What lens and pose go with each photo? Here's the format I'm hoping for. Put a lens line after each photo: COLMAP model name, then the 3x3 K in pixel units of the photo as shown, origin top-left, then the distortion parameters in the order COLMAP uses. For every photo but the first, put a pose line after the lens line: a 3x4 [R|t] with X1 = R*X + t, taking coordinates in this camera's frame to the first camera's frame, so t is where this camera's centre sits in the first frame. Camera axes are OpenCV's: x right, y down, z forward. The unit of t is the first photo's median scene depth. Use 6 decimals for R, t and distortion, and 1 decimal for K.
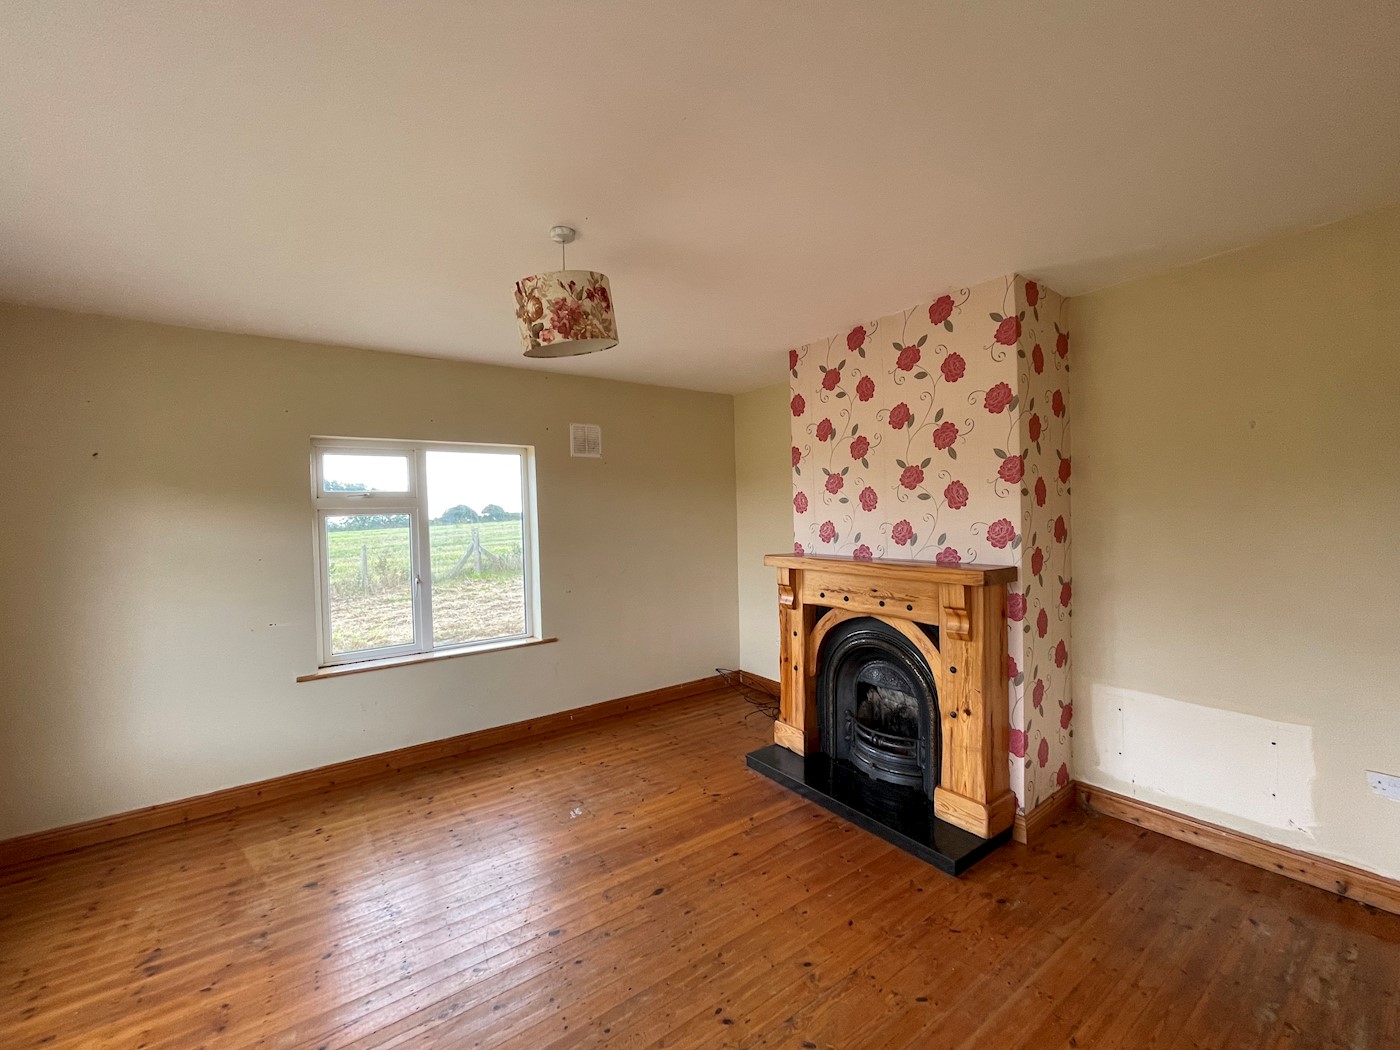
lens RADIAL K [[566.3, 0, 692.5], [0, 566.3, 524.7], [0, 0, 1]] dist [-0.001970, 0.000869]
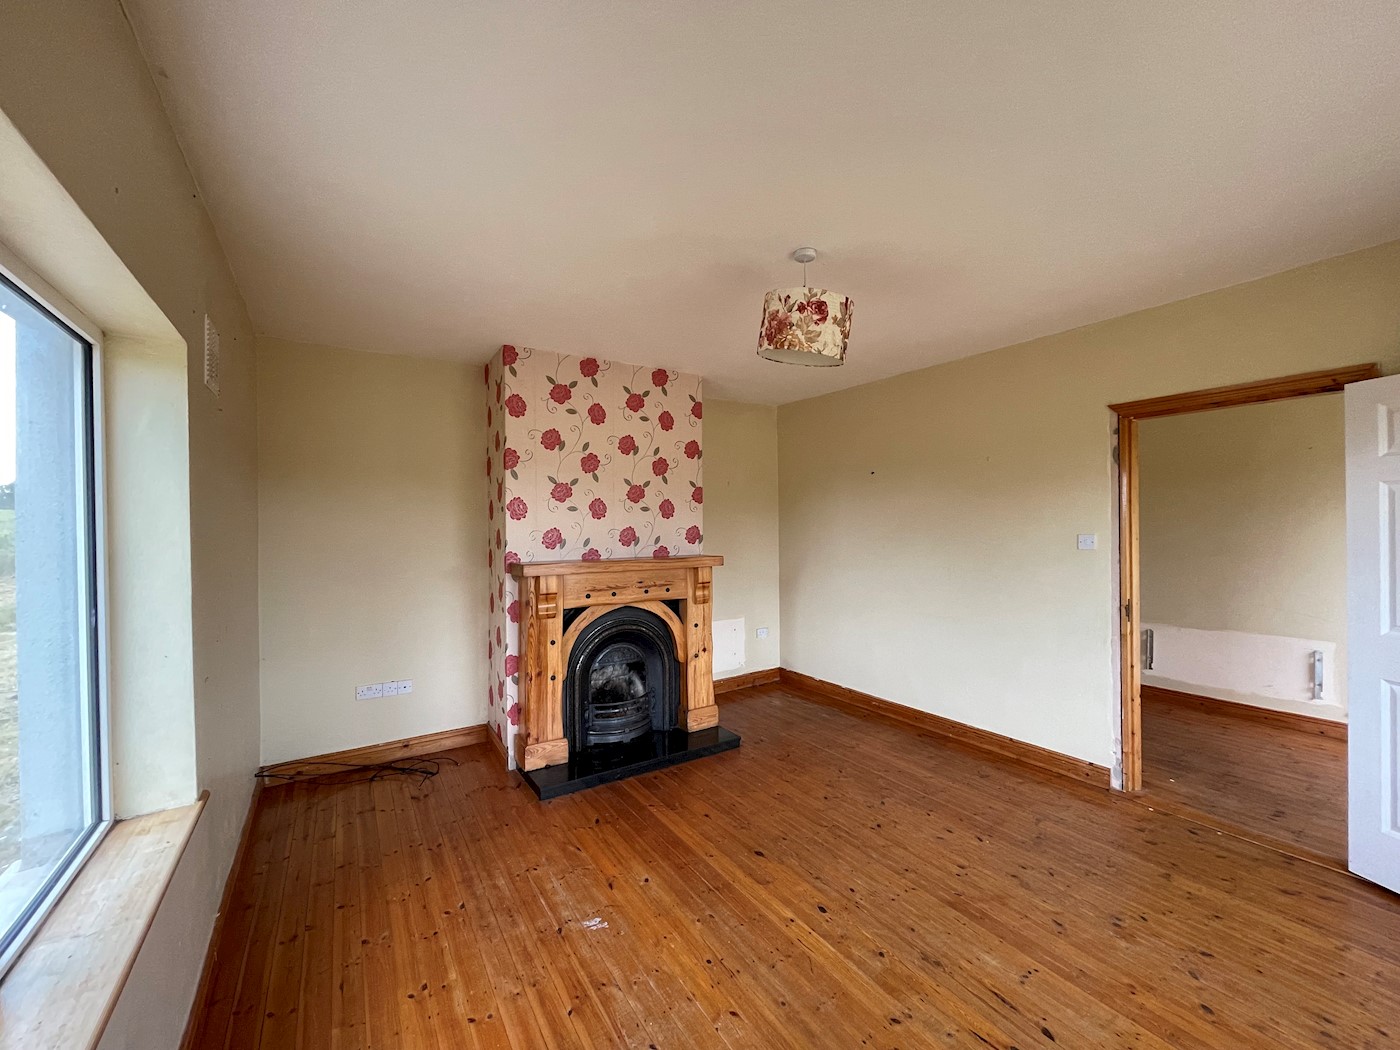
lens RADIAL K [[566.3, 0, 698.3], [0, 566.3, 523.6], [0, 0, 1]] dist [-0.001970, 0.000869]
pose [[0.045404, 0.025748, 0.998637, -0.846885], [0.026661, 0.999280, -0.026977, 0.022445], [-0.998613, 0.027850, 0.044685, 0.750975]]
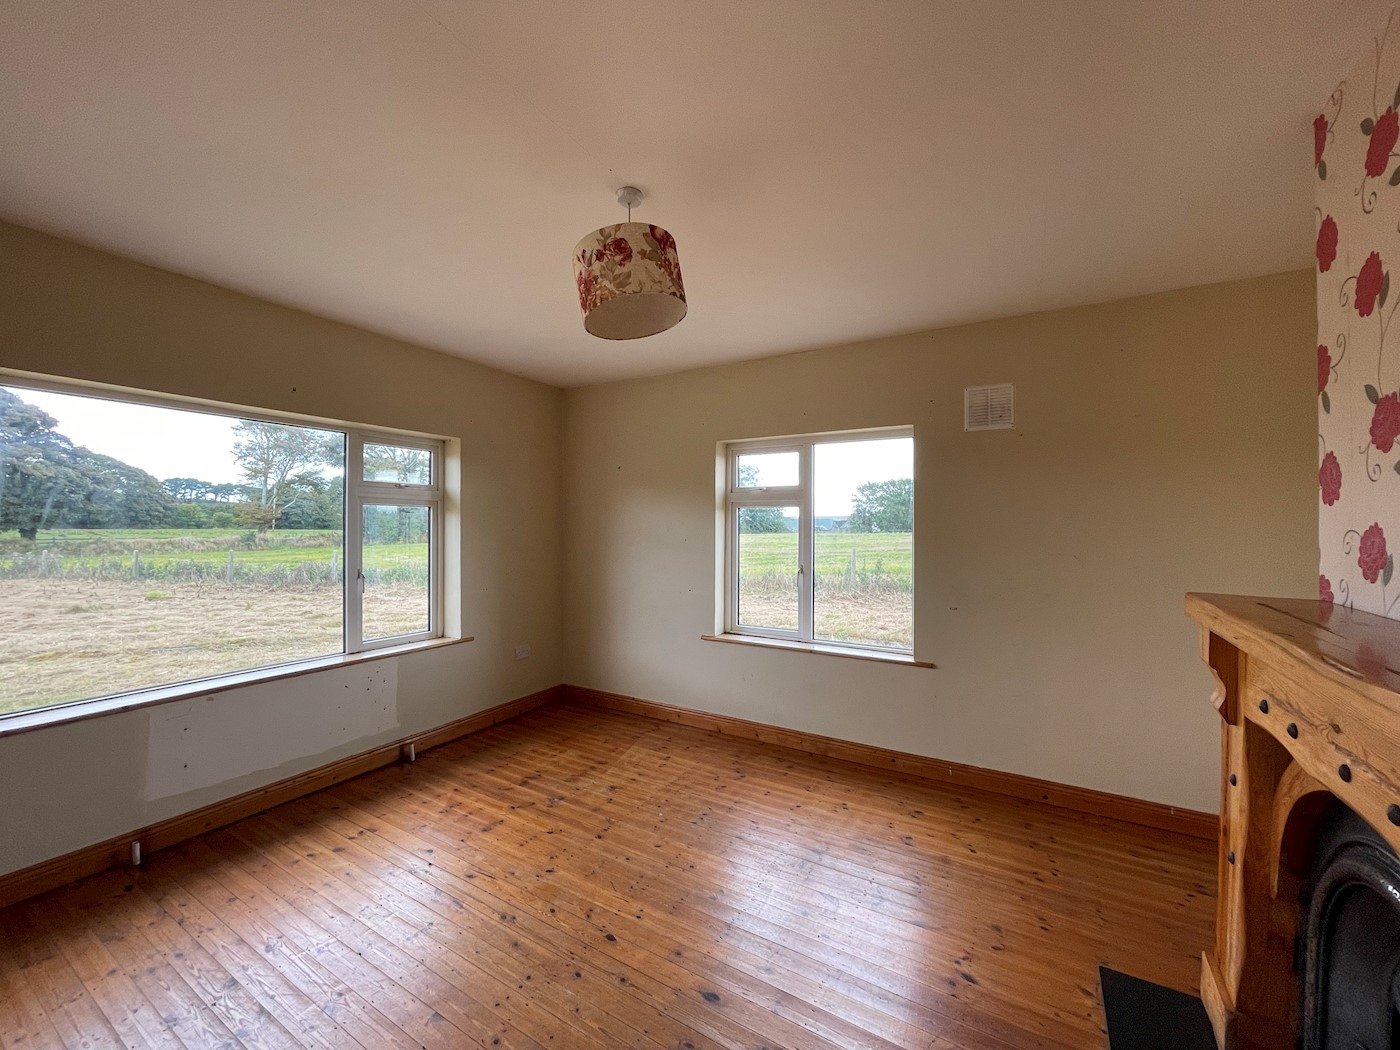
lens RADIAL K [[566.3, 0, 702.3], [0, 566.3, 526.8], [0, 0, 1]] dist [-0.001970, 0.000869]
pose [[0.412110, 0.032364, -0.910559, 0.433071], [-0.028462, 0.999338, 0.022638, -0.000715], [0.910690, 0.016587, 0.412758, 0.474654]]
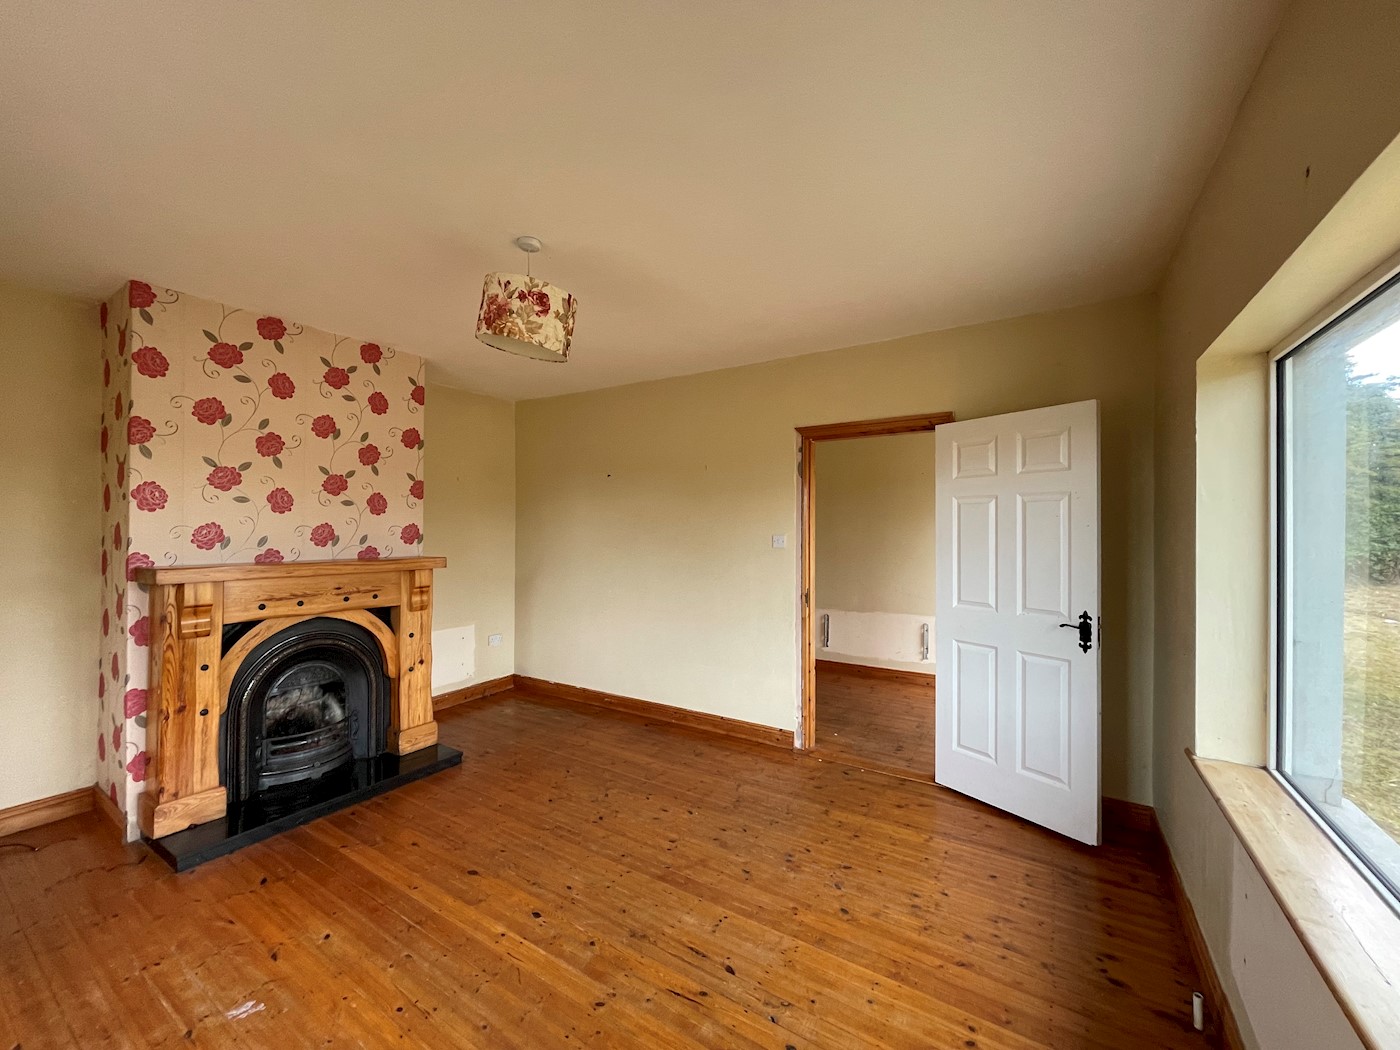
lens RADIAL K [[566.3, 0, 695.5], [0, 566.3, 524.6], [0, 0, 1]] dist [-0.001970, 0.000869]
pose [[-0.375627, 0.028938, 0.926319, -0.847243], [0.022391, 0.999504, -0.022144, 0.032669], [-0.926500, 0.012423, -0.376089, 0.716831]]
